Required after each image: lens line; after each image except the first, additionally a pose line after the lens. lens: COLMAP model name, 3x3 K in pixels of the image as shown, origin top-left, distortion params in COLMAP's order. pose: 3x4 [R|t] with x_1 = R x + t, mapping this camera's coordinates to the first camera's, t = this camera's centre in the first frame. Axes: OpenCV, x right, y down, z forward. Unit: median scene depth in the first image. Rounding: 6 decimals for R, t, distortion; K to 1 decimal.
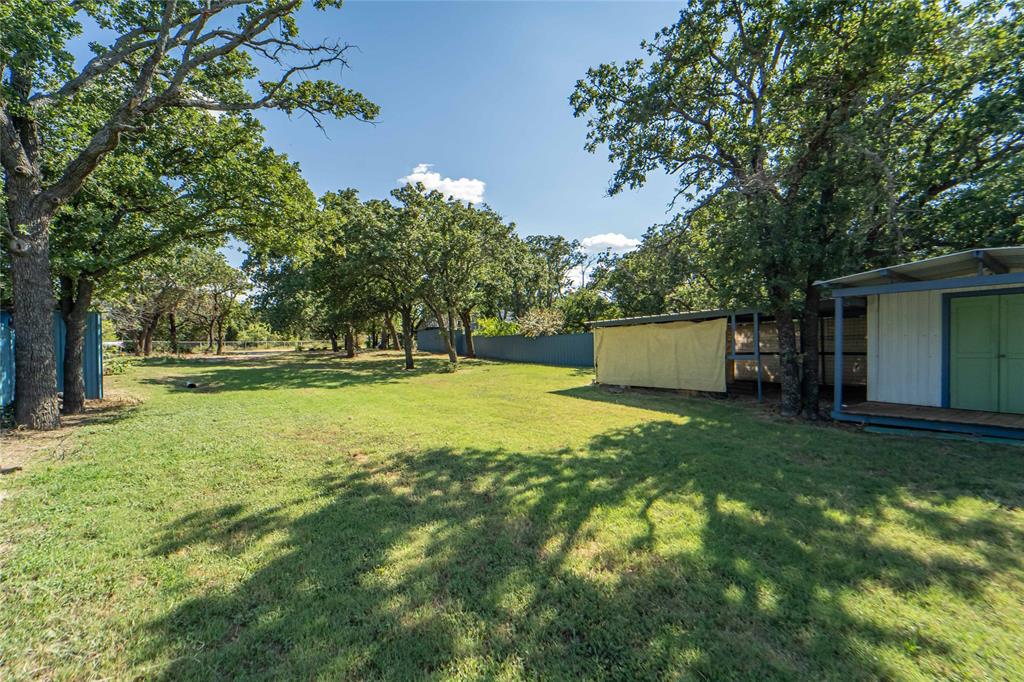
lens RADIAL K [[418.8, 0, 515.0], [0, 418.8, 349.1], [0, 0, 1]] dist [-0.019588, 0.000273]
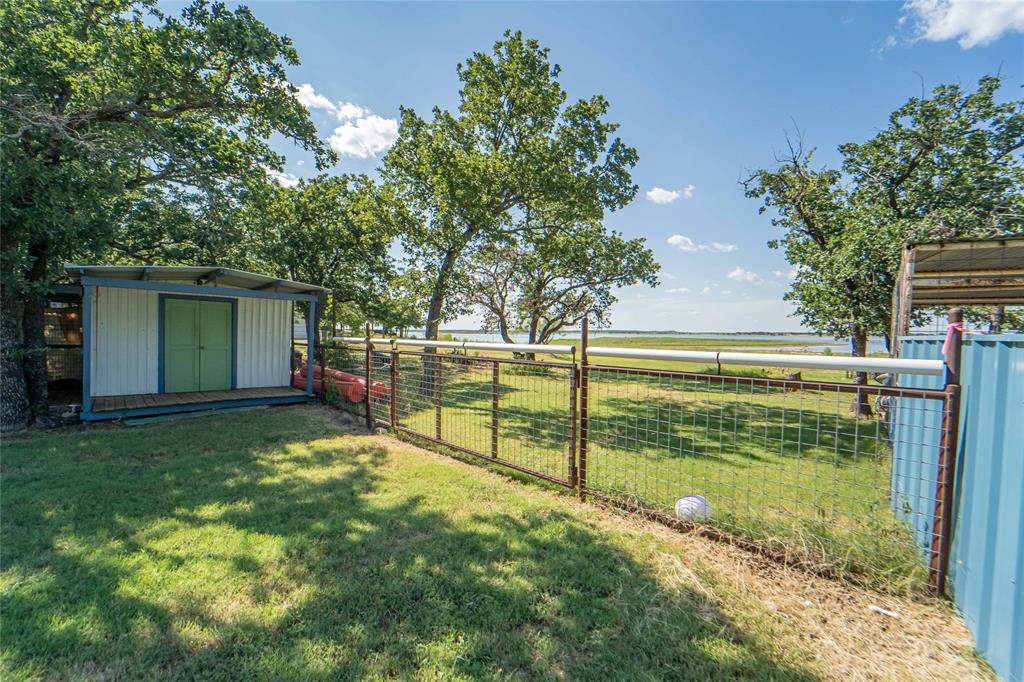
lens RADIAL K [[418.8, 0, 517.4], [0, 418.8, 347.8], [0, 0, 1]] dist [-0.019588, 0.000273]
pose [[-0.202421, -0.018413, 0.979126, -0.312122], [-0.008000, 0.999821, 0.017149, -0.013384], [-0.979266, -0.004362, -0.202532, 0.276765]]
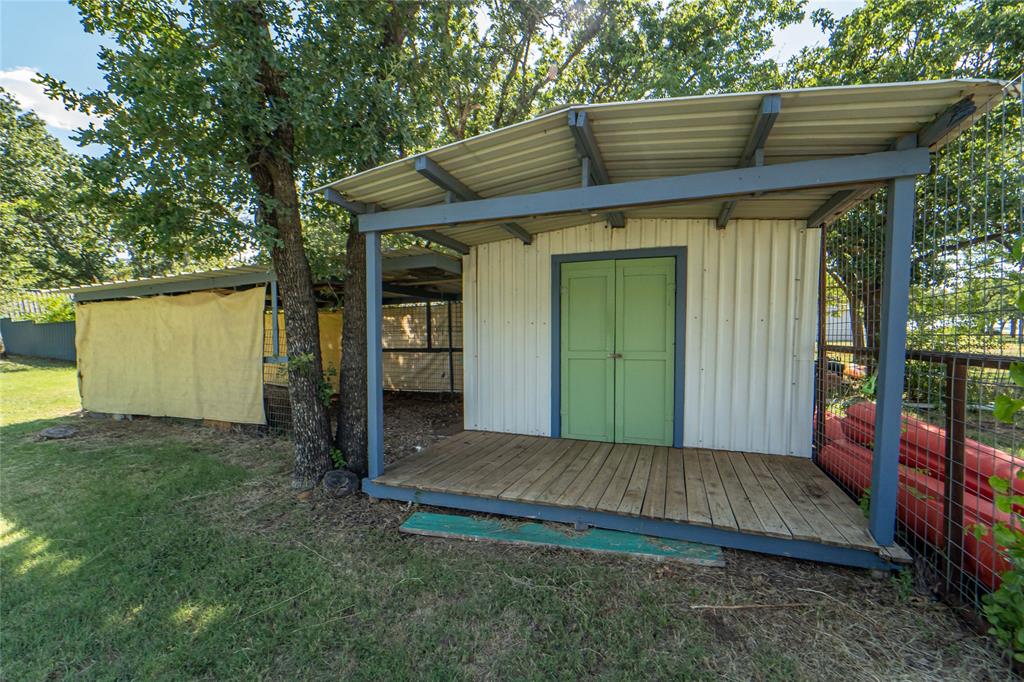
lens RADIAL K [[418.8, 0, 516.9], [0, 418.8, 349.3], [0, 0, 1]] dist [-0.019588, 0.000273]
pose [[0.806541, -0.009430, 0.591103, 0.676960], [0.000132, 0.999876, 0.015771, -0.003537], [-0.591179, -0.012641, 0.806442, 0.562555]]
